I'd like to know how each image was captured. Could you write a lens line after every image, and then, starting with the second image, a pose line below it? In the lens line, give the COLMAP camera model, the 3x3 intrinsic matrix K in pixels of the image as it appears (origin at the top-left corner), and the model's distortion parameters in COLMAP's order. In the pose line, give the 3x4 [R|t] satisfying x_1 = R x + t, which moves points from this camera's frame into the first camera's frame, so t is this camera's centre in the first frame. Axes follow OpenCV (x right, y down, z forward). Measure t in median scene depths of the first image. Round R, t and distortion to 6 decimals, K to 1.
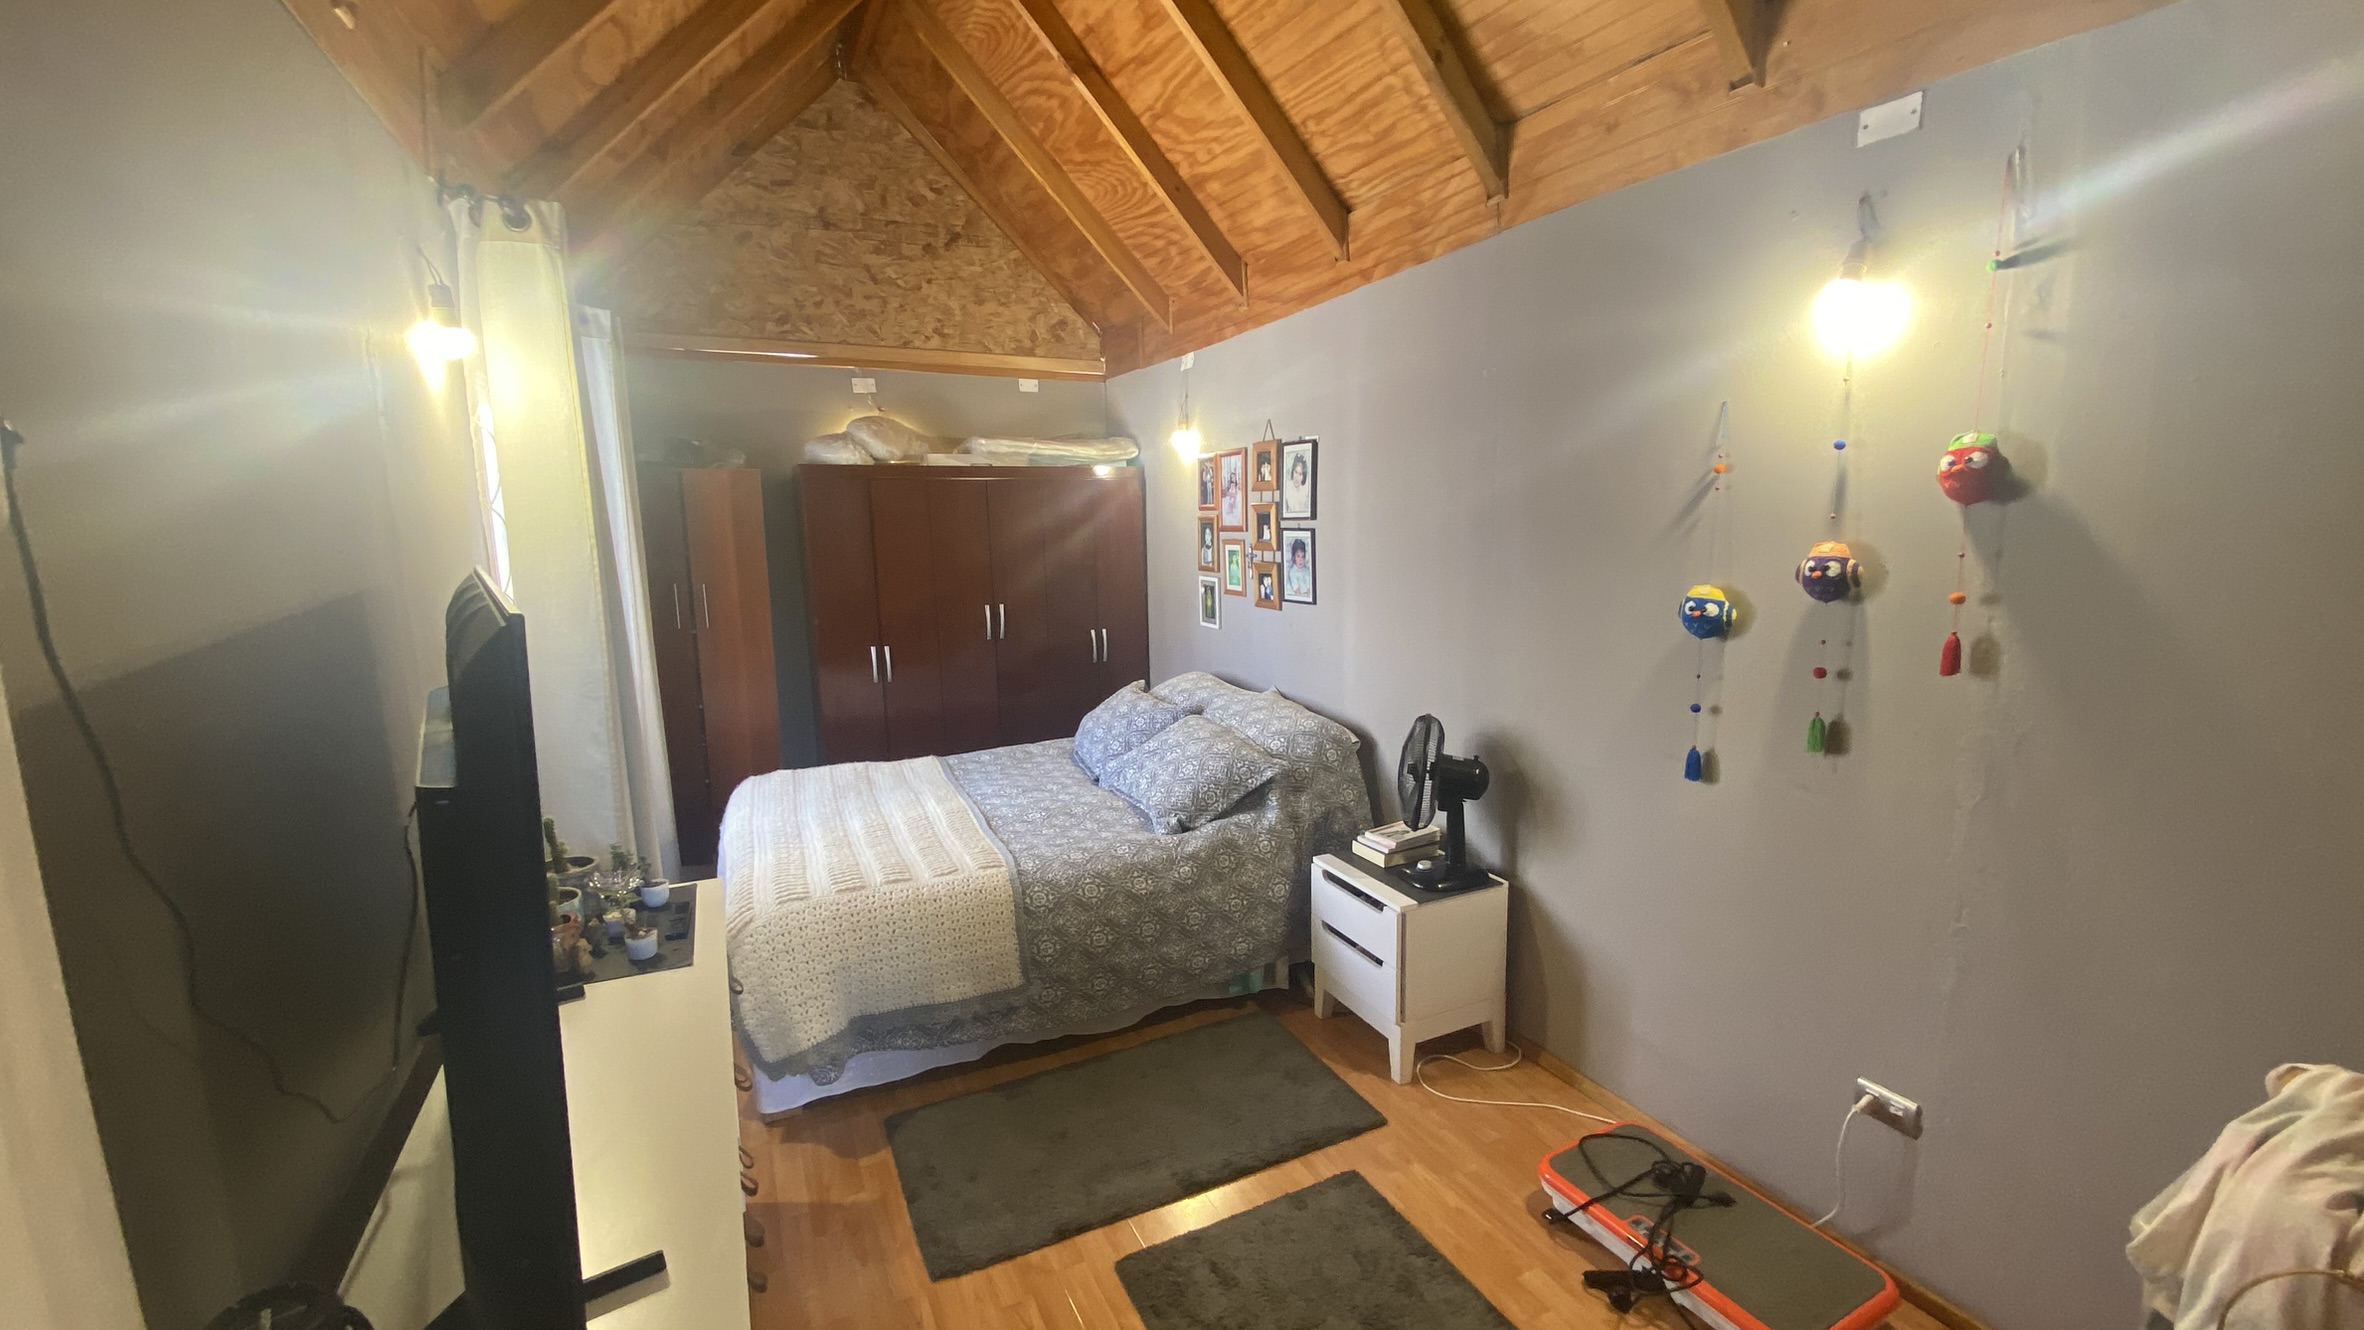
lens RADIAL K [[955.1, 0, 1182.2], [0, 955.1, 666.6], [0, 0, 1]] dist [0.031368, -0.024489]
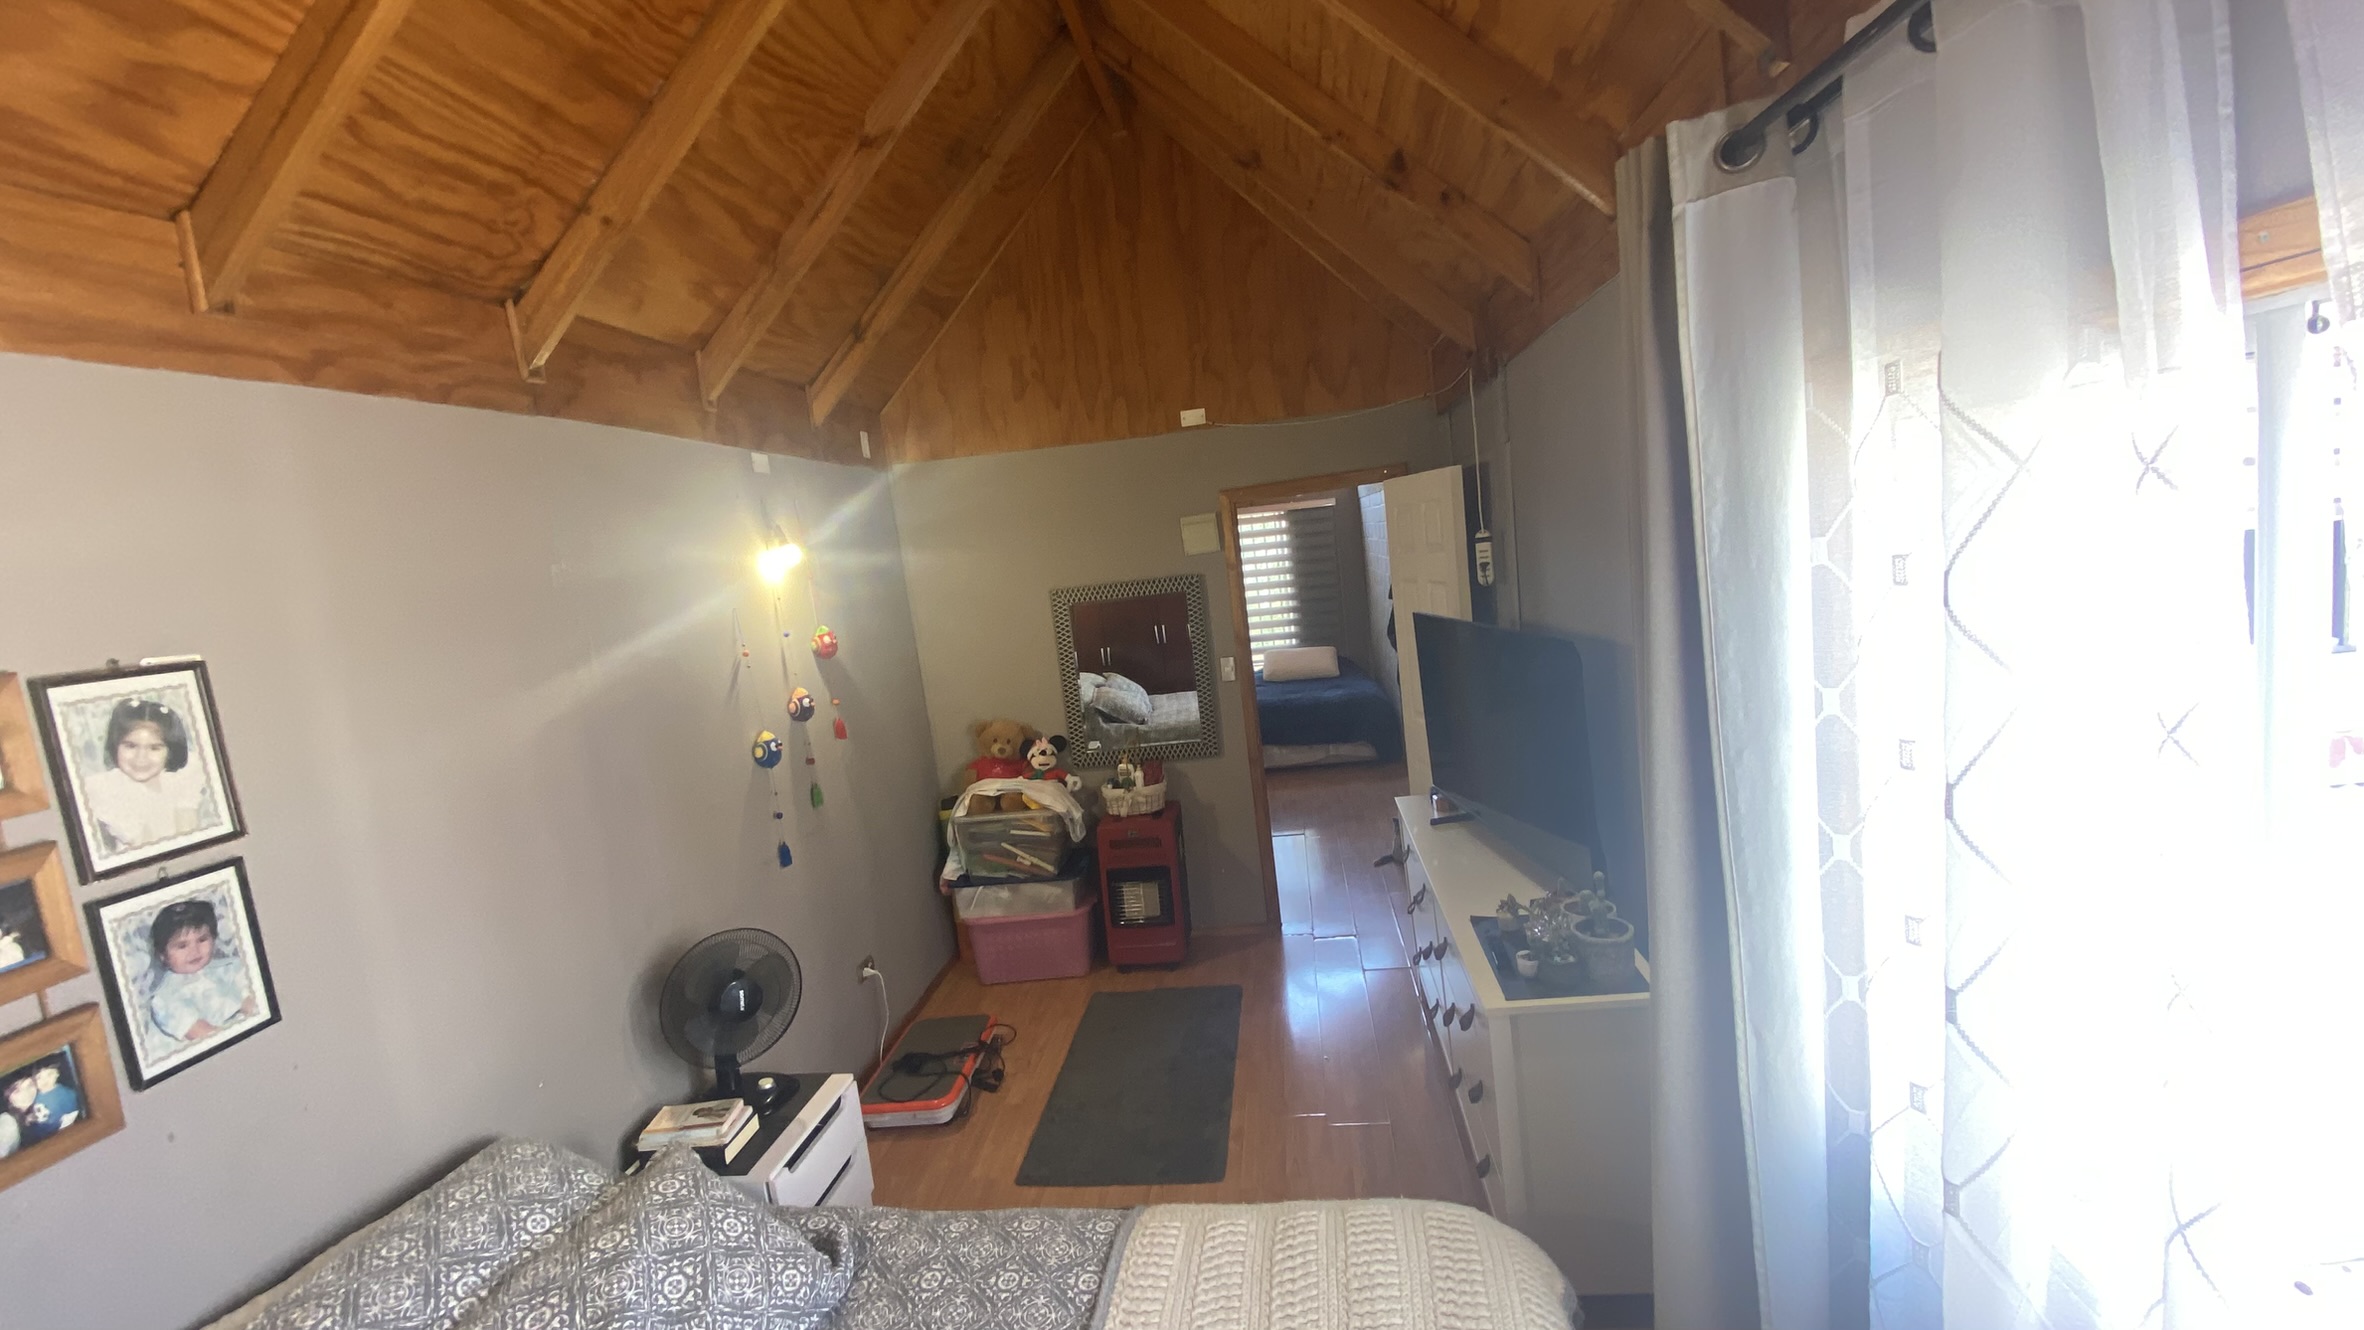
lens RADIAL K [[955.1, 0, 1182.2], [0, 955.1, 666.6], [0, 0, 1]] dist [0.031368, -0.024489]
pose [[-0.838929, 0.042565, 0.542574, -0.464113], [0.207386, 0.946722, 0.246390, -0.244361], [-0.503179, 0.319226, -0.803060, 1.101622]]
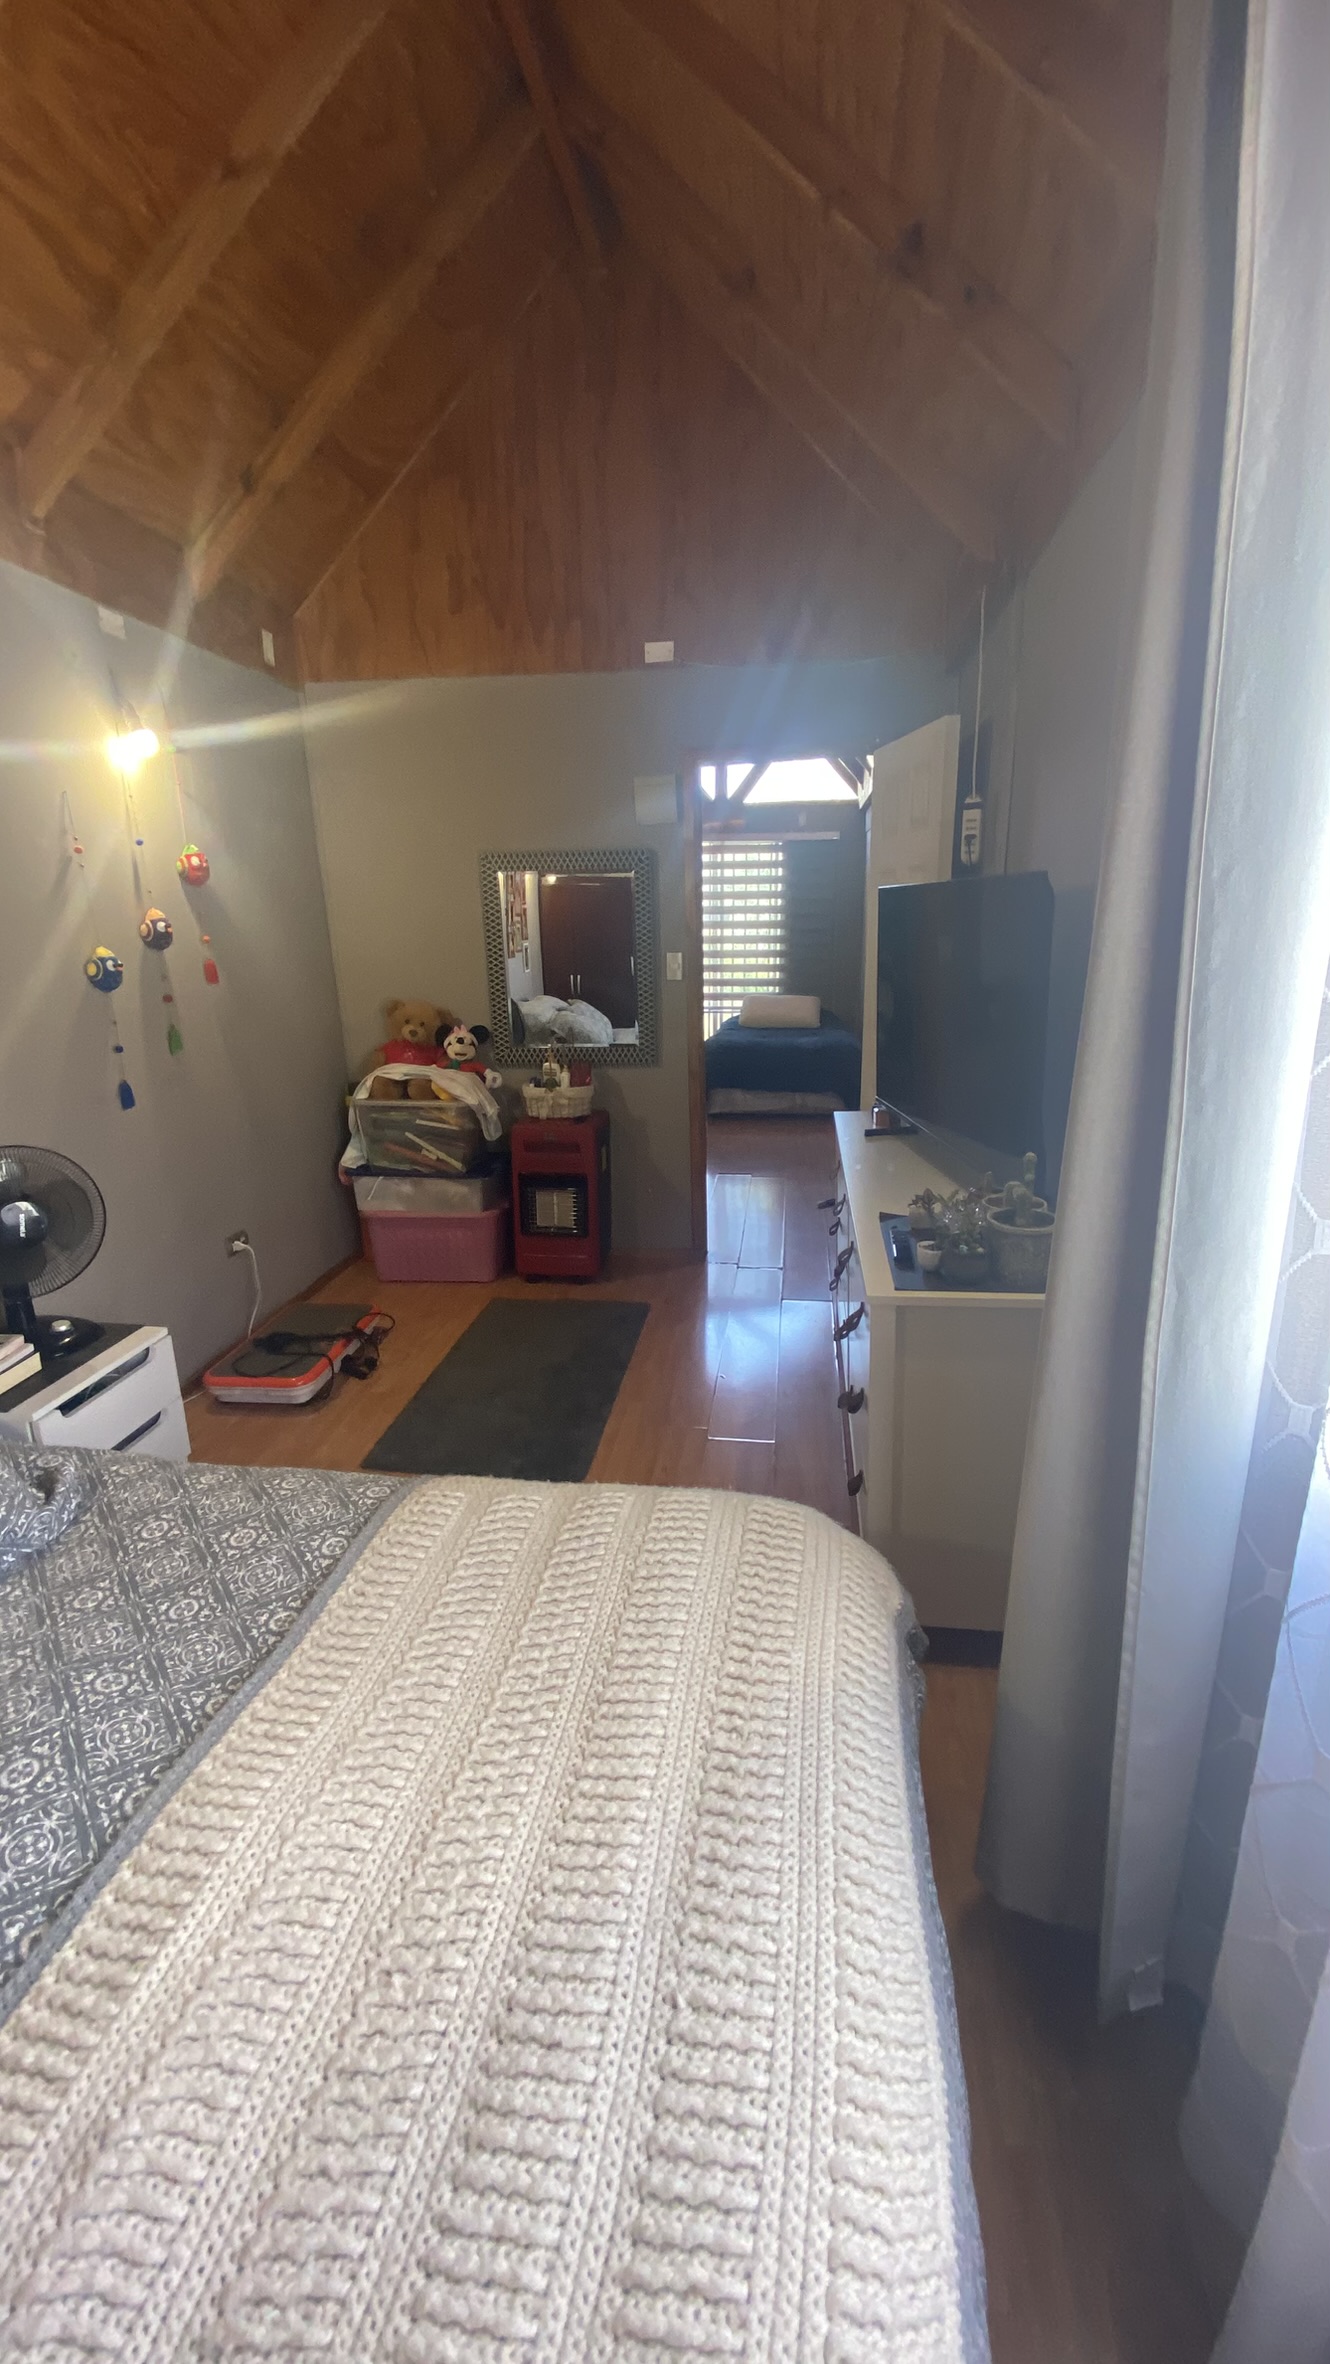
lens RADIAL K [[955.1, 0, 675.3], [0, 955.1, 1177.3], [0, 0, 1]] dist [0.031368, -0.024489]
pose [[-0.835223, -0.113729, 0.538023, -0.465534], [0.118341, 0.918284, 0.377823, -0.118480], [-0.537028, 0.379236, -0.753513, 1.003239]]
